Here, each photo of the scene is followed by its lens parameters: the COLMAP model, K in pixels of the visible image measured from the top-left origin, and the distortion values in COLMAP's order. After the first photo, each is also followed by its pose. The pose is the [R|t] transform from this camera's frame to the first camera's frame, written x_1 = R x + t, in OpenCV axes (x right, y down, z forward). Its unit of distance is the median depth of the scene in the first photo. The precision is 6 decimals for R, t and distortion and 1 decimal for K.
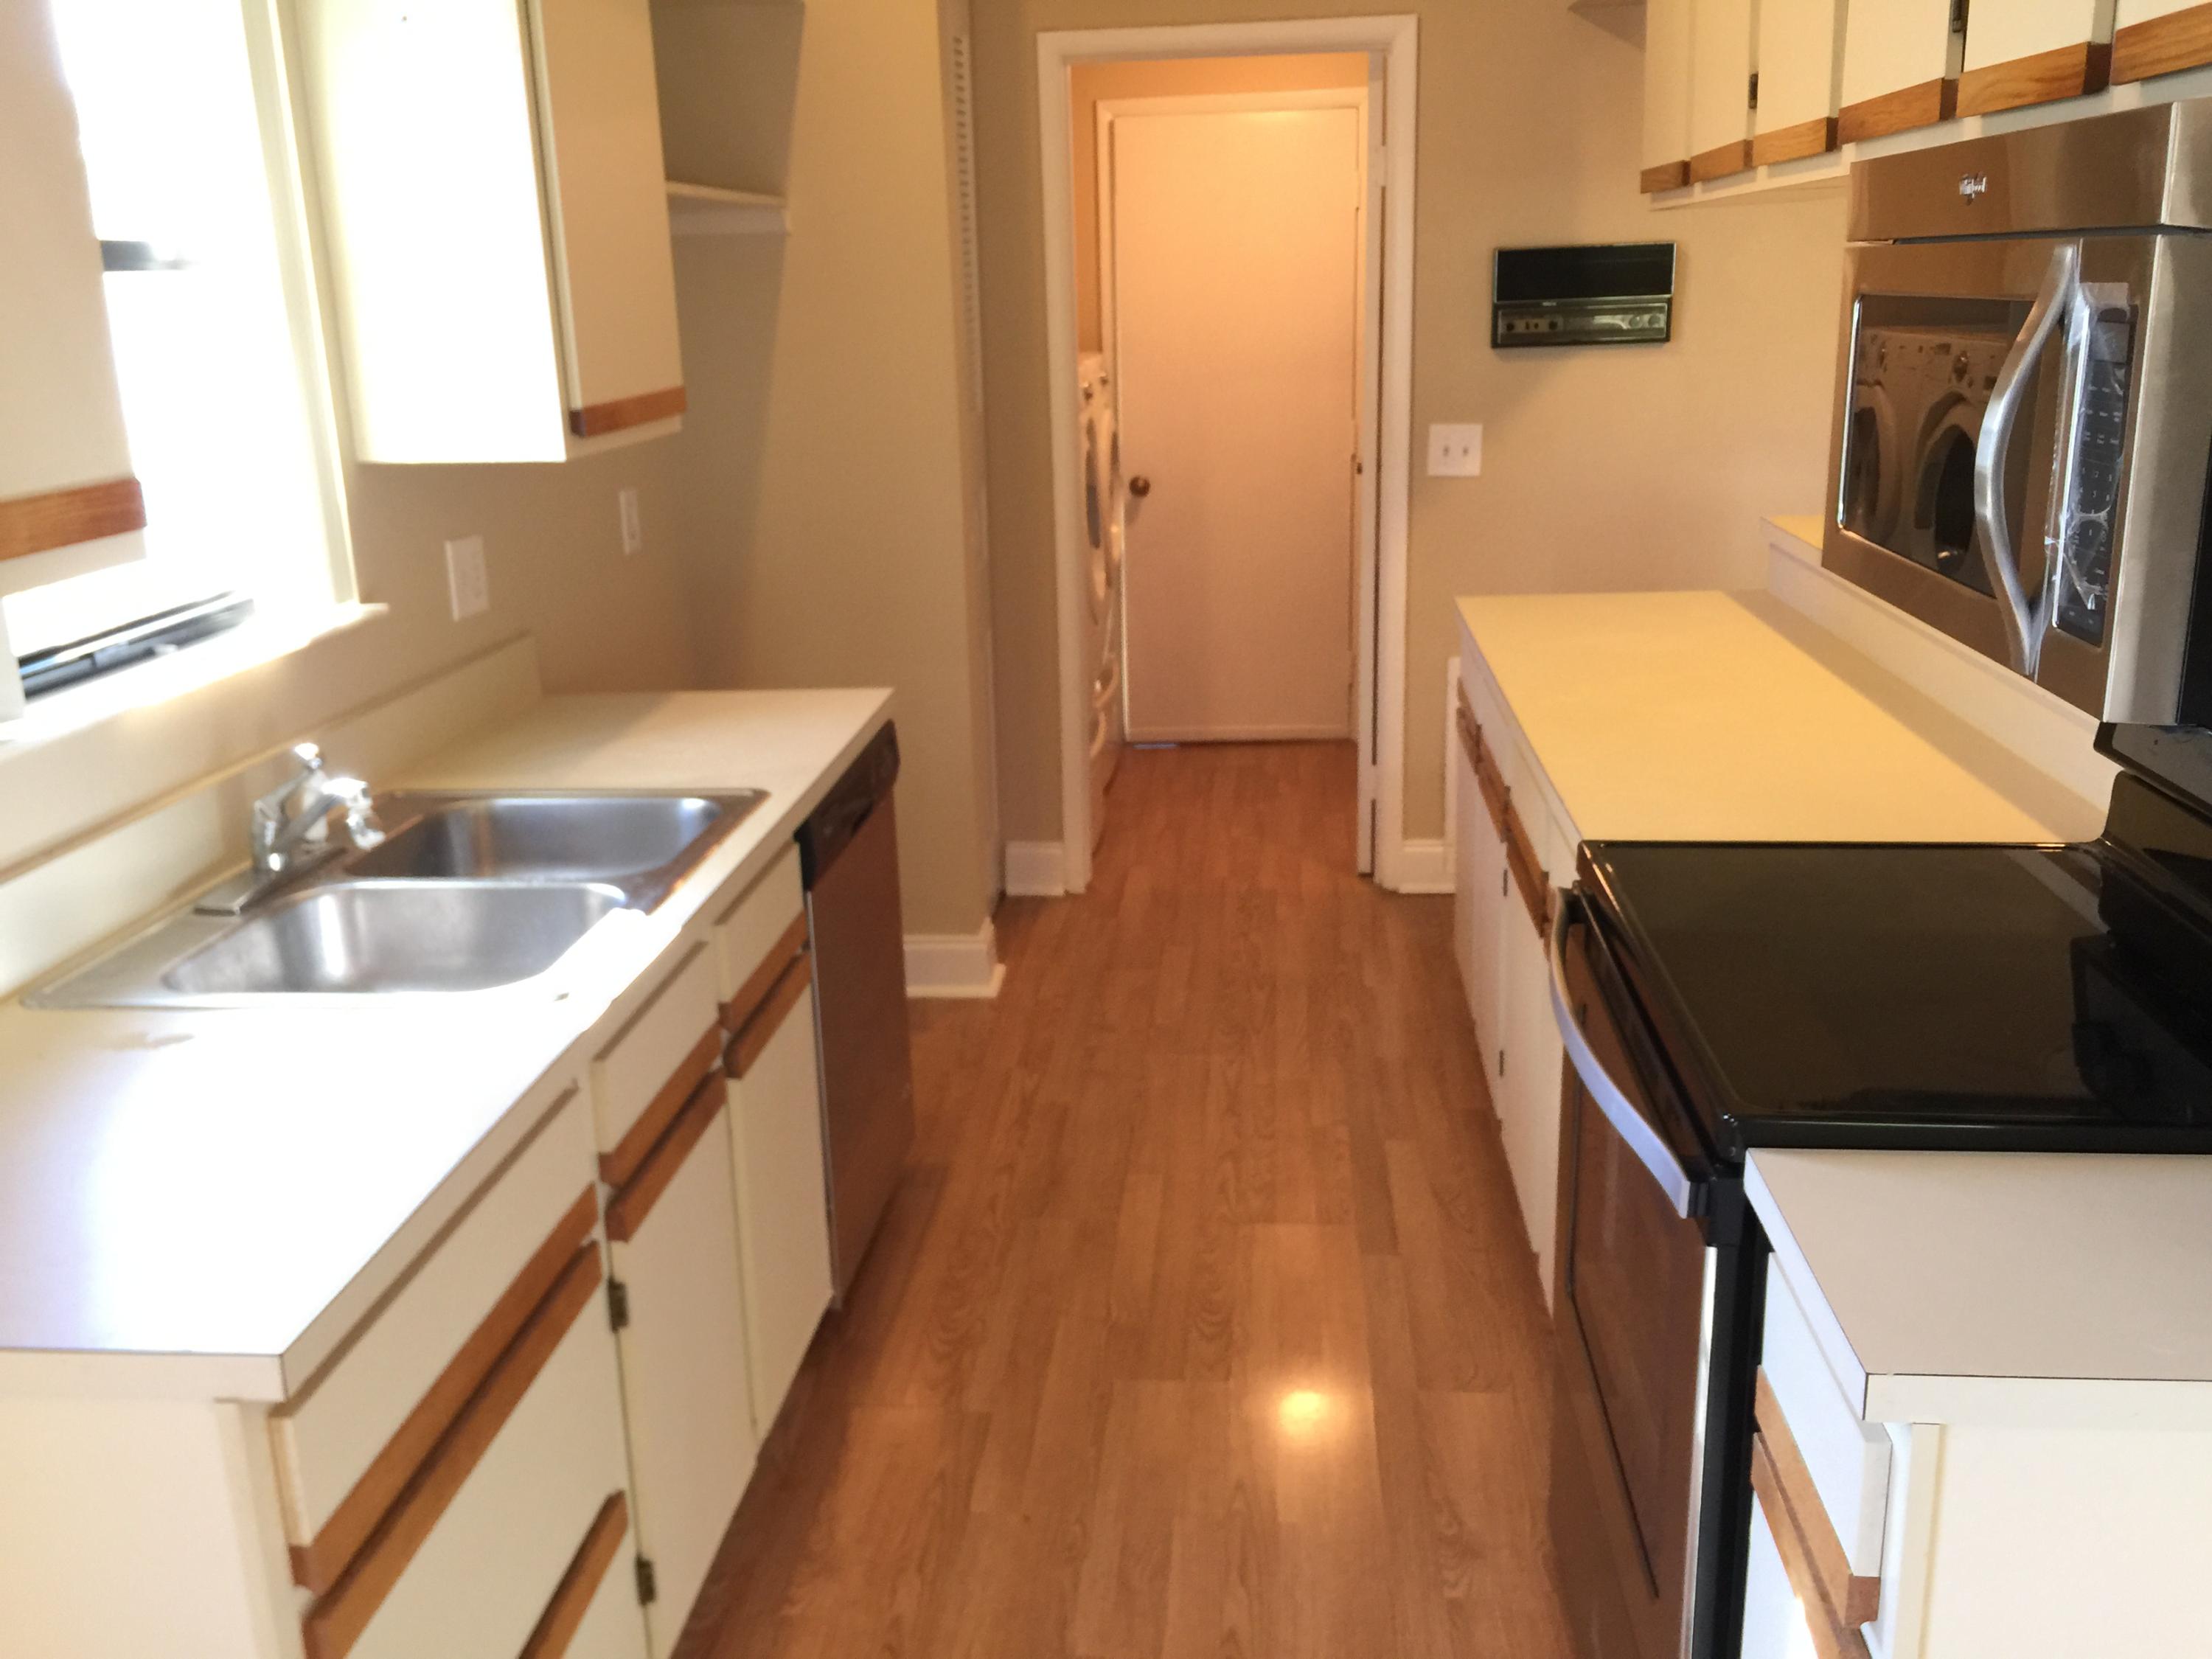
lens RADIAL K [[1914.1, 0, 1100.4], [0, 1914.1, 809.4], [0, 0, 1]] dist [0.083265, -0.118963]
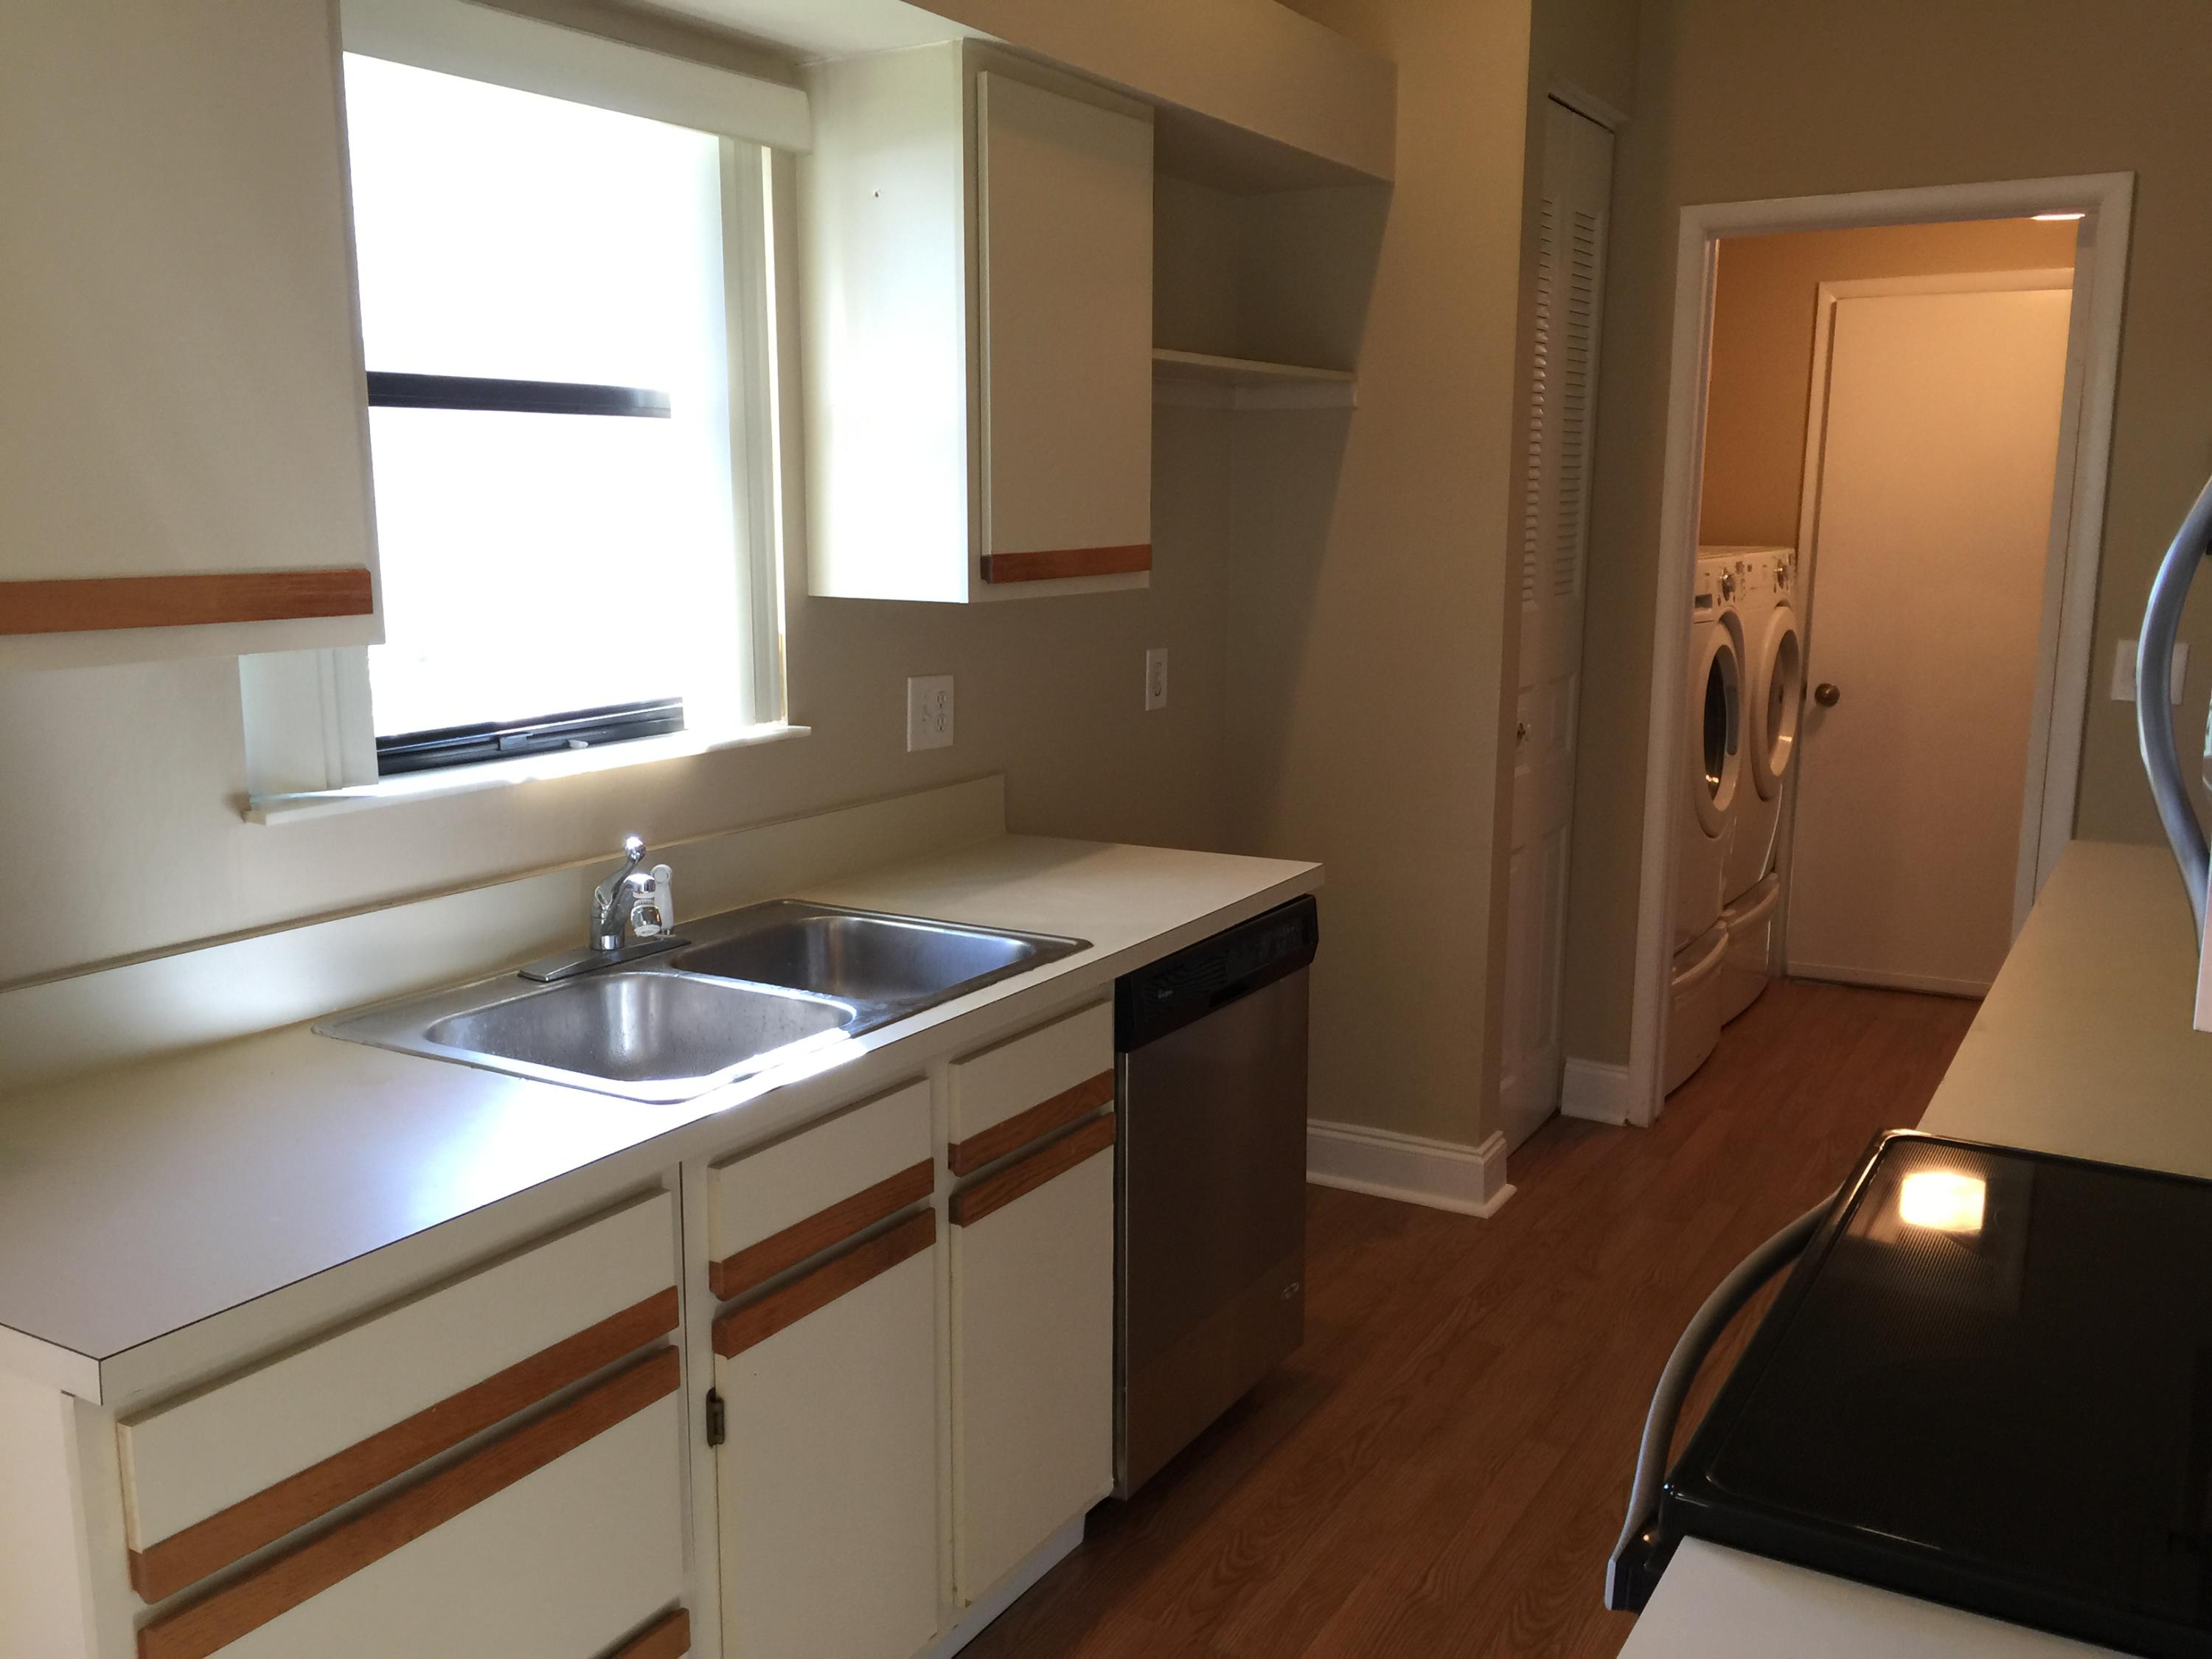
lens RADIAL K [[1907.2, 0, 1106.0], [0, 1907.2, 829.5], [0, 0, 1]] dist [0.084562, -0.101529]
pose [[0.903368, 0.104638, -0.415904, 0.234930], [-0.141399, 0.988223, -0.058500, -0.010633], [0.404885, 0.111656, 0.907525, 0.110771]]
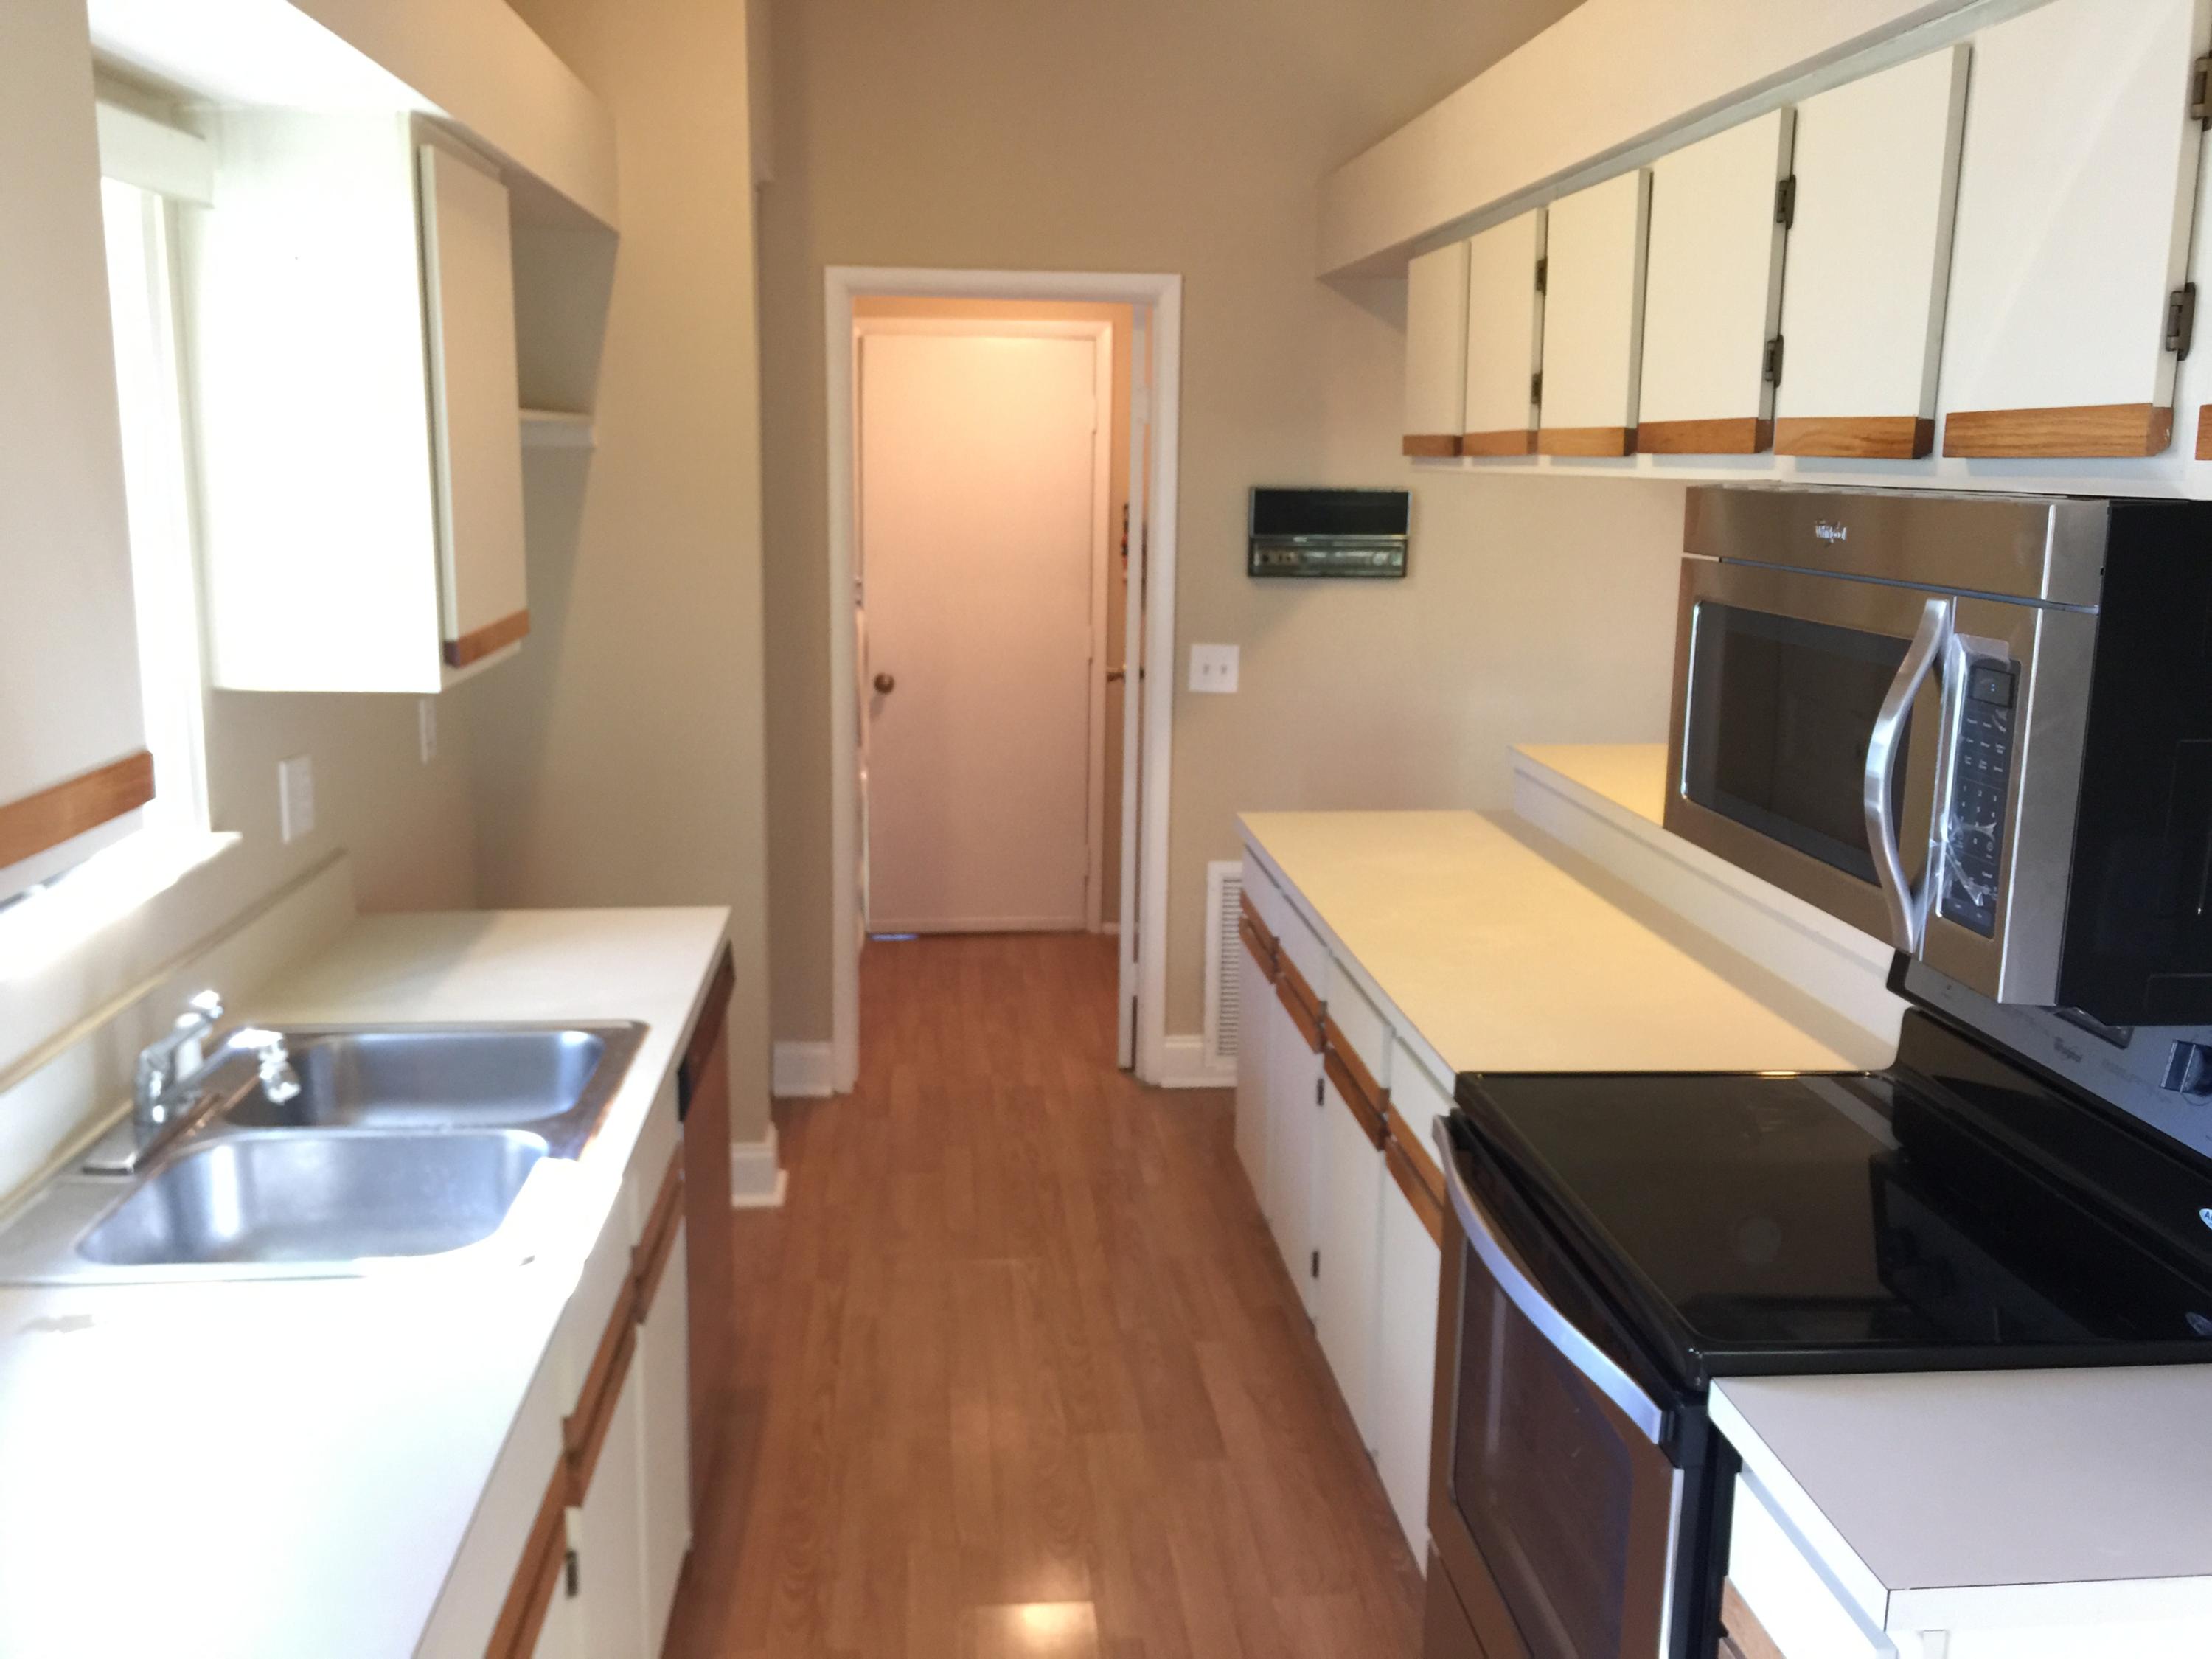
lens RADIAL K [[1914.1, 0, 1100.4], [0, 1914.1, 809.4], [0, 0, 1]] dist [0.083265, -0.118963]
pose [[0.982877, 0.010669, 0.183952, -0.126757], [0.005072, 0.996377, -0.084890, -0.034053], [-0.184192, 0.084369, 0.979263, -0.036404]]
